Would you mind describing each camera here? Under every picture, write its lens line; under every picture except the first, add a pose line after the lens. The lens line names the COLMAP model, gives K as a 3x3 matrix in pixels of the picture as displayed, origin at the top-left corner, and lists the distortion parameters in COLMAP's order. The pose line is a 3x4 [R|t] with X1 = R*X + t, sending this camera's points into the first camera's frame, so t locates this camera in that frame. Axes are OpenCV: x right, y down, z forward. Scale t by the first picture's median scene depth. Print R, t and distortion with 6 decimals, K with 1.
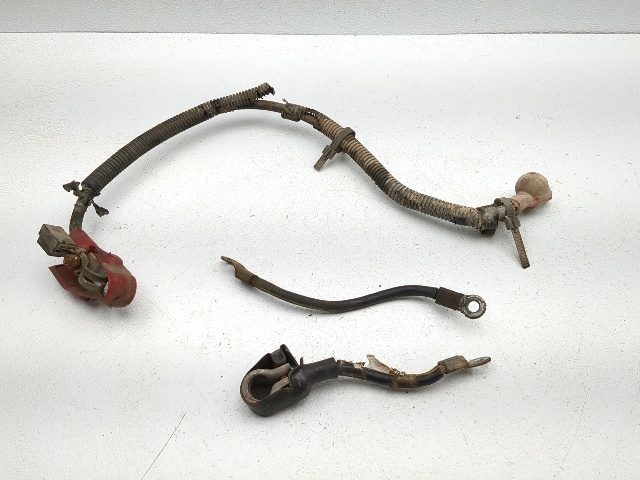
lens RADIAL K [[560.9, 0, 320.0], [0, 560.9, 240.0], [0, 0, 1]] dist [-0.004674, -0.014156]
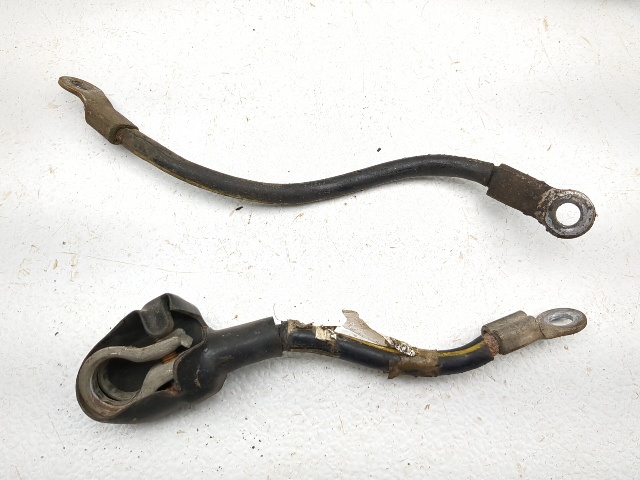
lens RADIAL K [[560.9, 0, 320.0], [0, 560.9, 240.0], [0, 0, 1]] dist [-0.004674, -0.014156]
pose [[0.999120, 0.032105, 0.026975, 0.048286], [-0.039931, 0.924813, 0.378320, -0.037914], [-0.012800, -0.379064, 0.925282, 0.570932]]
